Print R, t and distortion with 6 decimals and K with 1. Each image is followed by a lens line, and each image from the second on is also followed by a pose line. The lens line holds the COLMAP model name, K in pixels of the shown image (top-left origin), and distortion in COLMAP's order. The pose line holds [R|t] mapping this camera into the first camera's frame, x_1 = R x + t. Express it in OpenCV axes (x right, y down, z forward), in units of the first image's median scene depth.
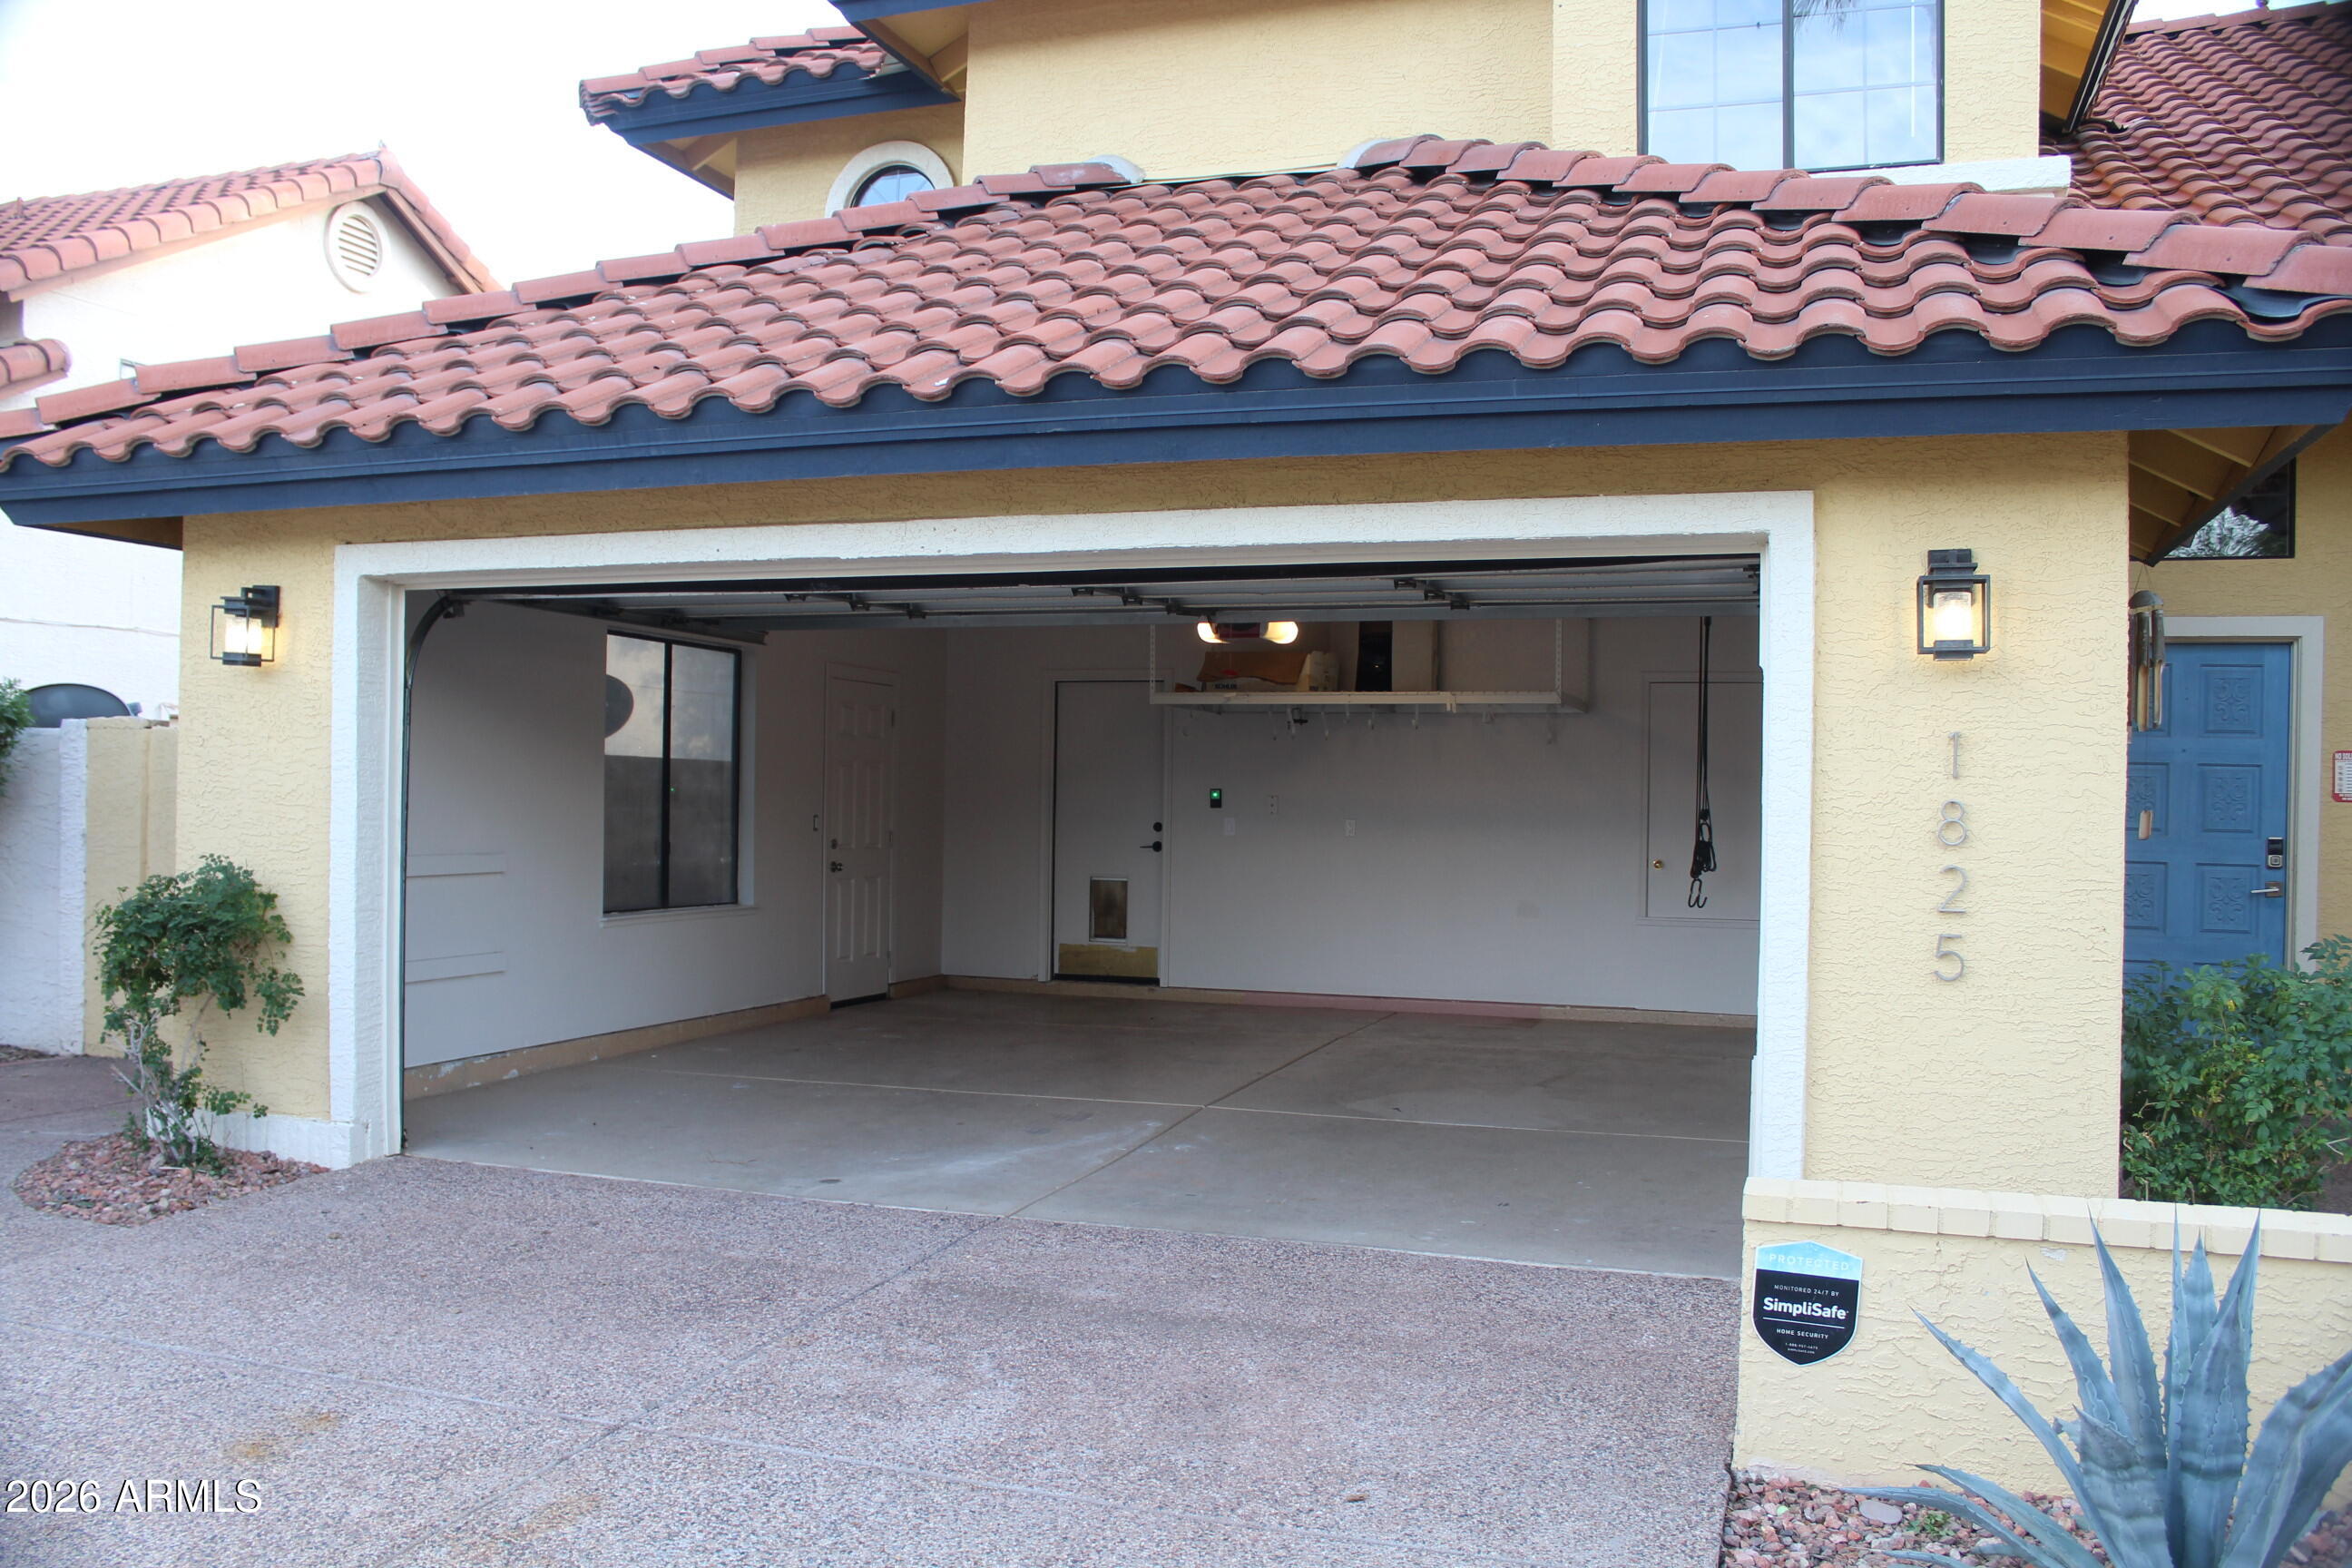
lens RADIAL K [[1910.0, 0, 1174.0], [0, 1910.0, 800.1], [0, 0, 1]] dist [-0.112451, 0.060278]
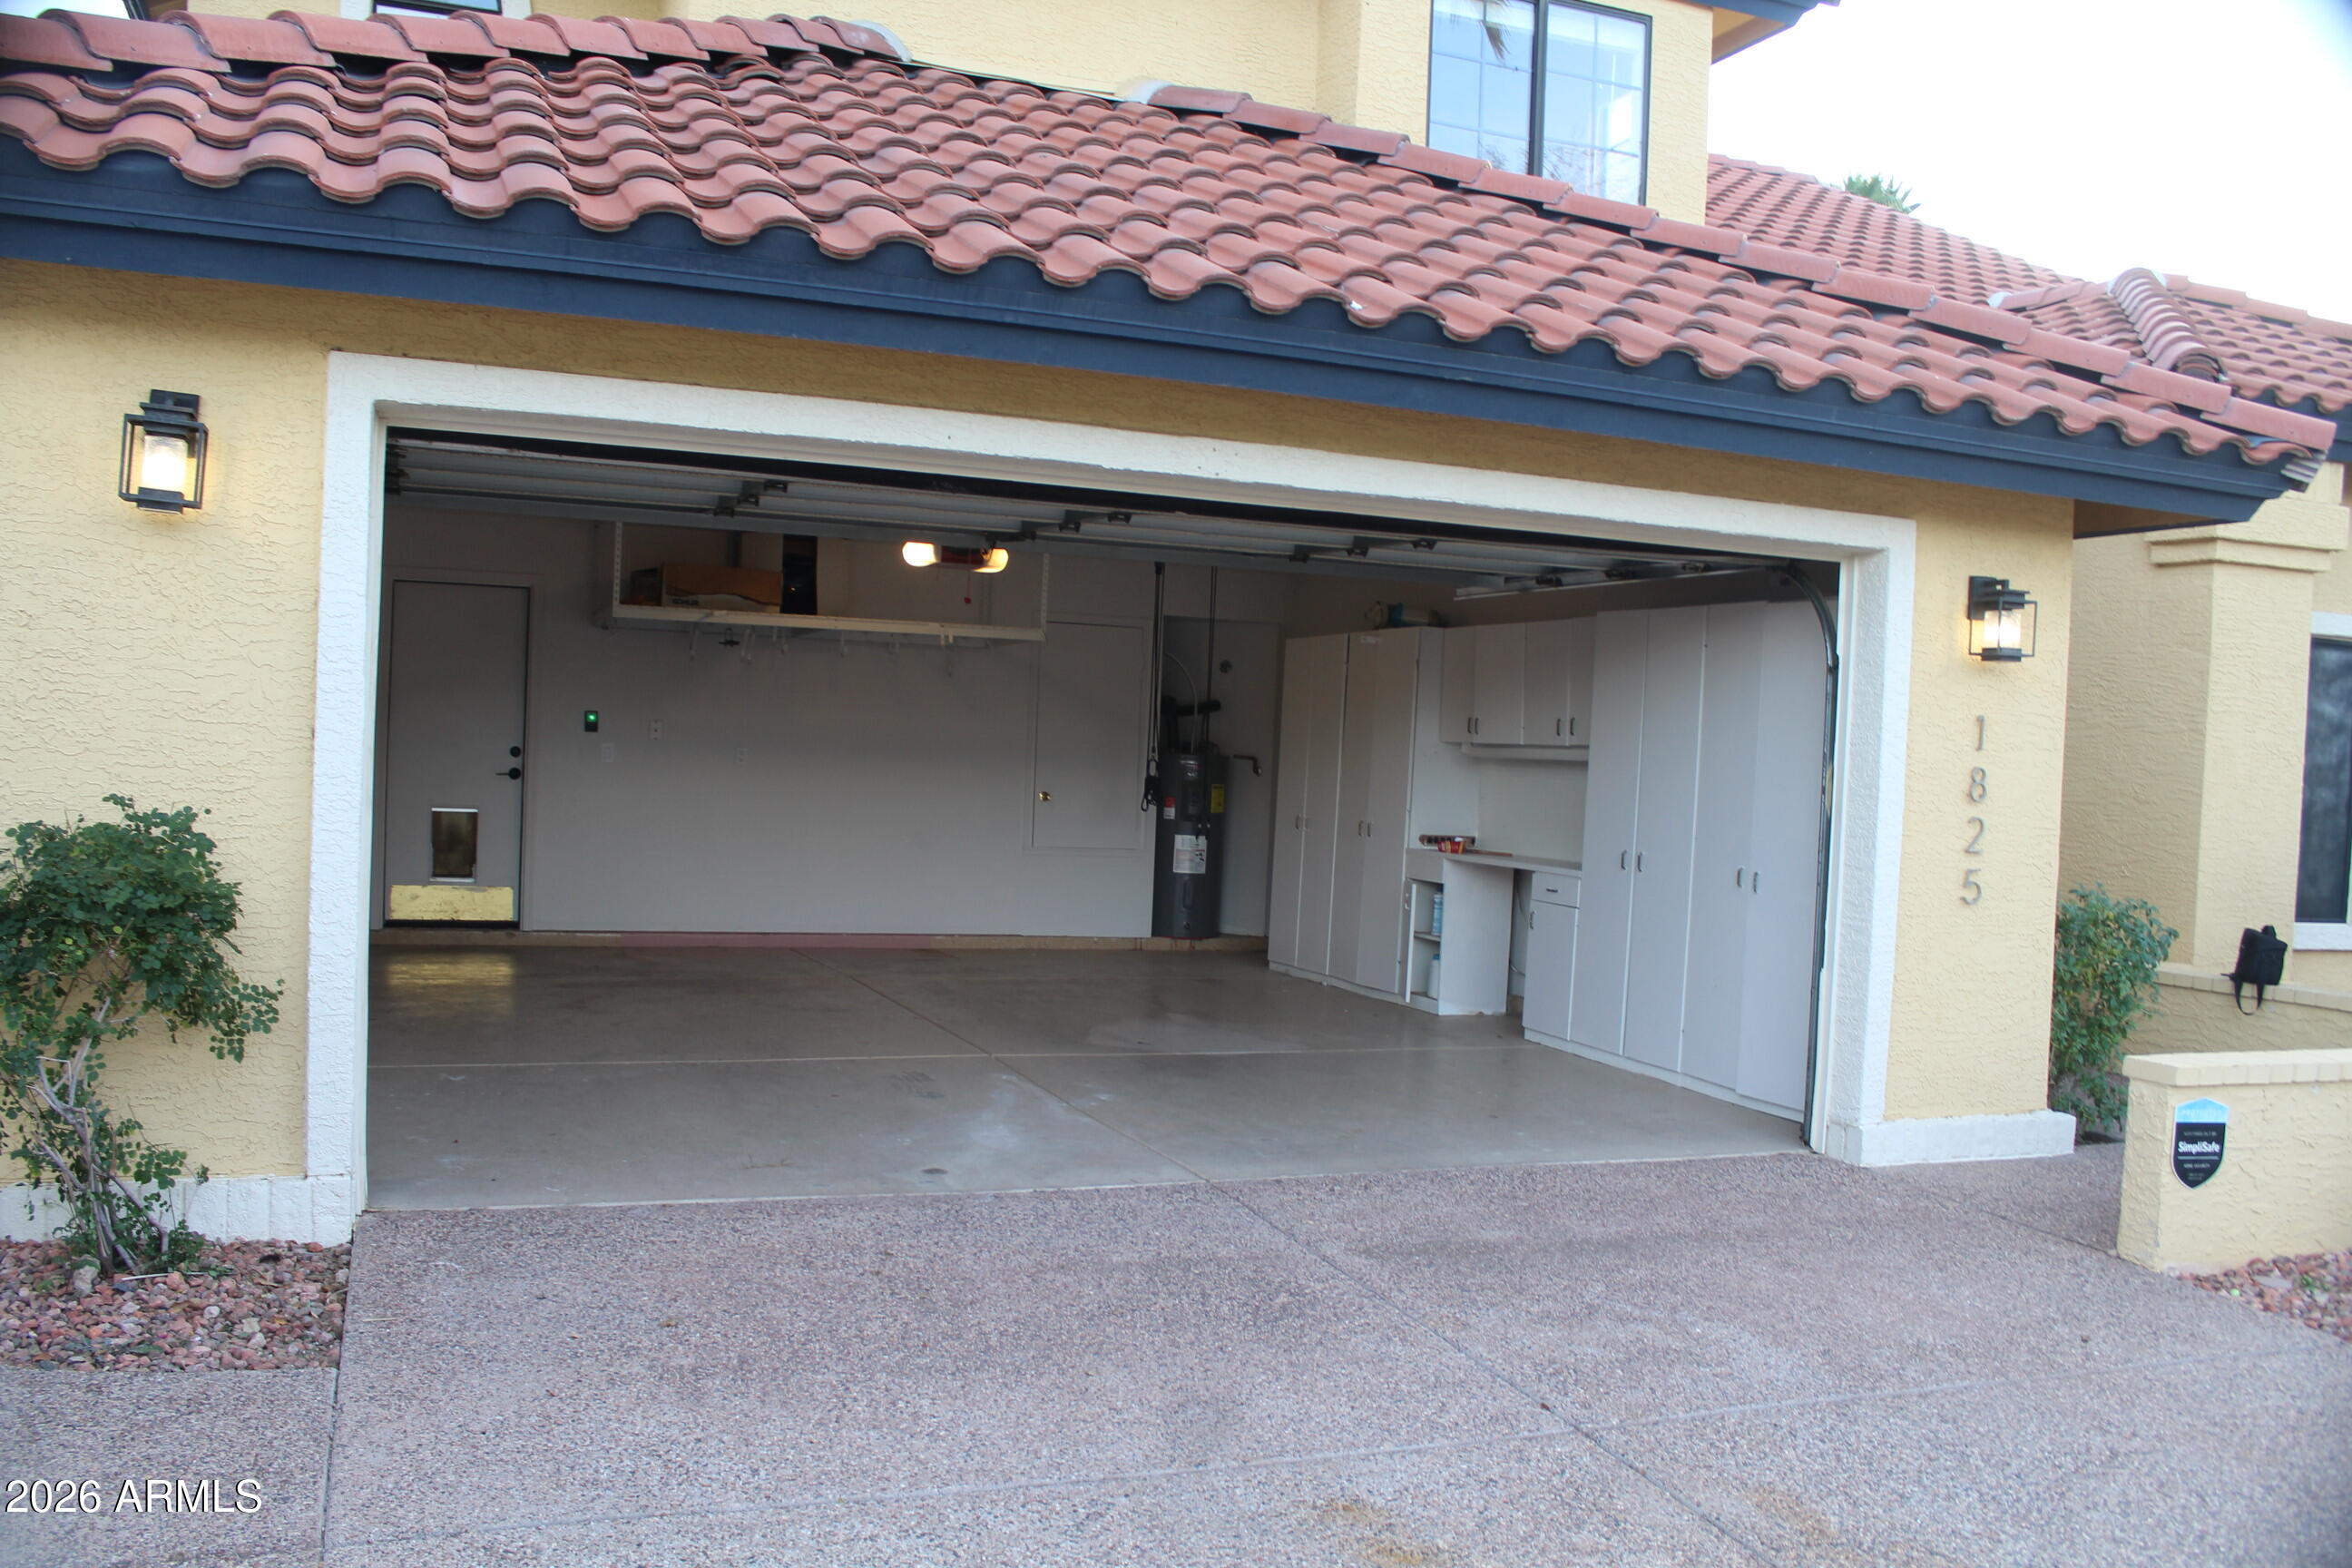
lens RADIAL K [[1910.0, 0, 1154.7], [0, 1910.0, 804.7], [0, 0, 1]] dist [-0.112451, 0.060278]
pose [[0.772068, 0.001245, 0.635538, -0.851179], [-0.030824, 0.998895, 0.035490, -0.002631], [-0.634792, -0.046990, 0.771253, 0.345767]]
